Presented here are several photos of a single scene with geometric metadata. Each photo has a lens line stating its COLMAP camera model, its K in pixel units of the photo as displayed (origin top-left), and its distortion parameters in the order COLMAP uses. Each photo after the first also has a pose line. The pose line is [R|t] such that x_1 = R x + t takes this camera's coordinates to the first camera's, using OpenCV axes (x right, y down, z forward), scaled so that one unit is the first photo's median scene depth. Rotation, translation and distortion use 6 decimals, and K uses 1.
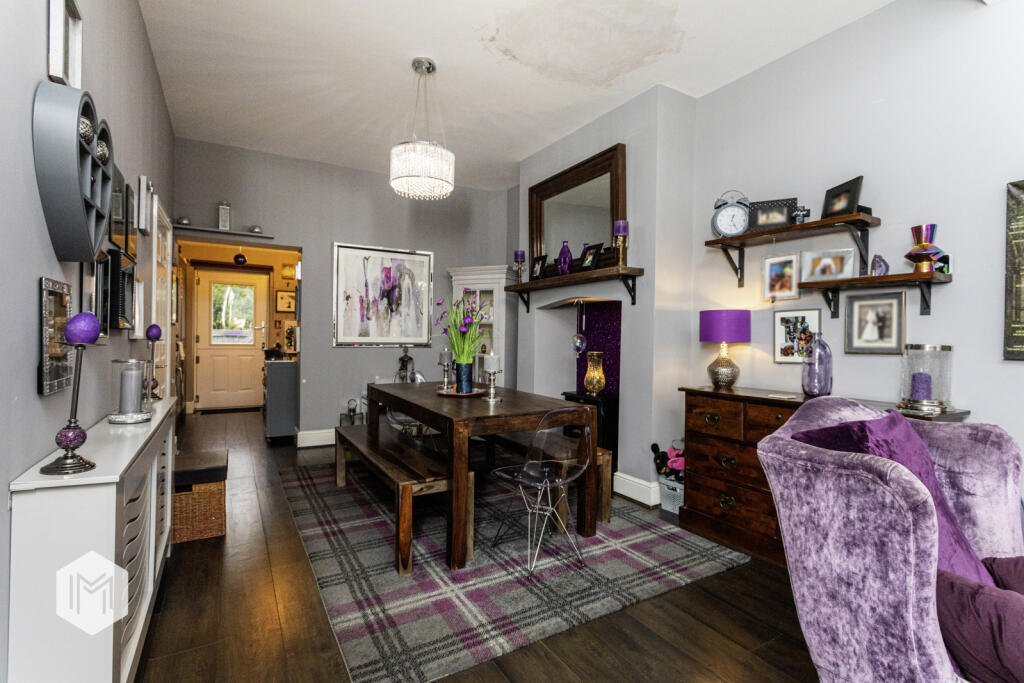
lens RADIAL K [[485.0, 0, 515.4], [0, 485.0, 338.9], [0, 0, 1]] dist [0.004909, 0.000463]
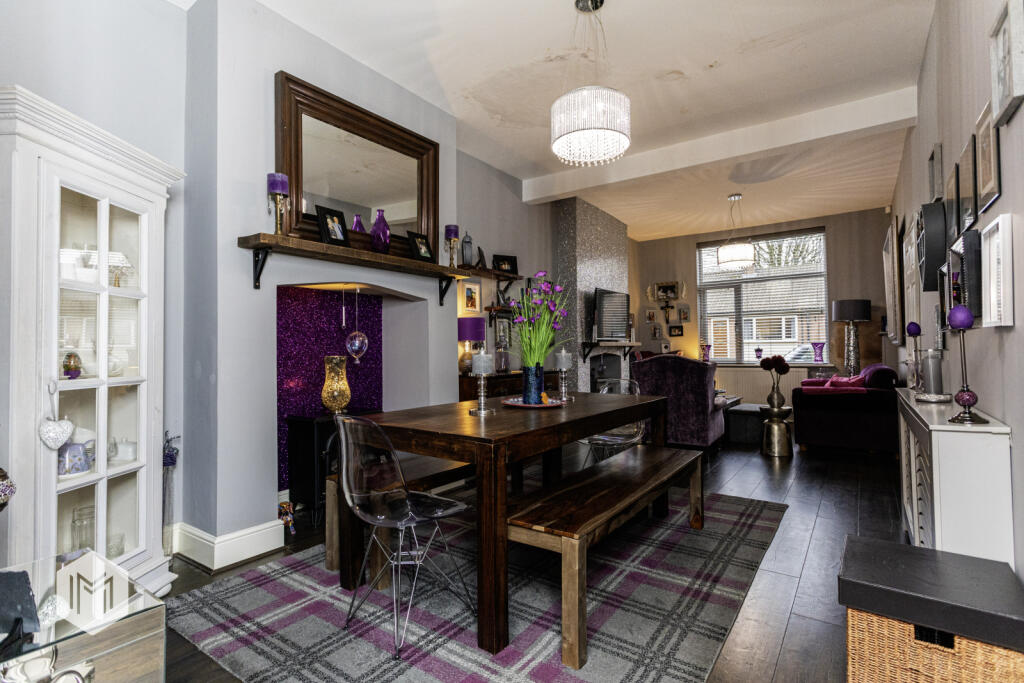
lens RADIAL K [[485.0, 0, 517.1], [0, 485.0, 340.8], [0, 0, 1]] dist [0.004909, 0.000463]
pose [[-0.413784, 0.000994, 0.910375, -0.877810], [0.002418, 0.999997, 0.000007, 0.007666], [-0.910372, 0.002204, -0.413785, 1.457886]]
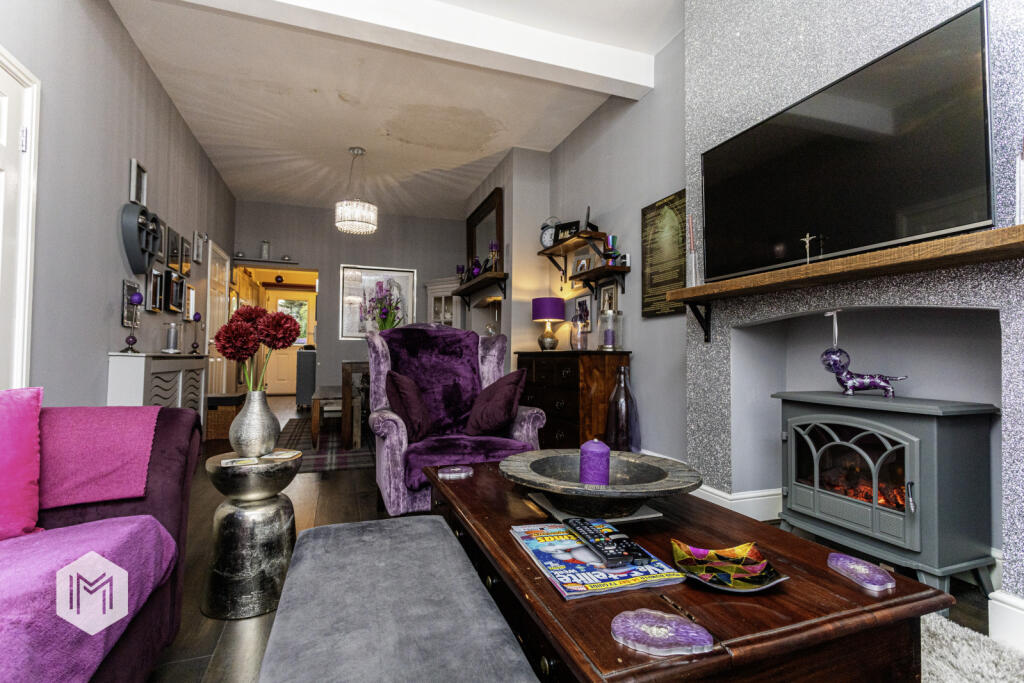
lens RADIAL K [[485.0, 0, 507.7], [0, 485.0, 337.2], [0, 0, 1]] dist [0.004909, 0.000463]
pose [[0.982003, -0.013791, -0.188359, 0.594884], [0.005608, 0.999020, -0.043906, 0.120765], [0.188780, 0.042060, 0.981118, -0.447694]]
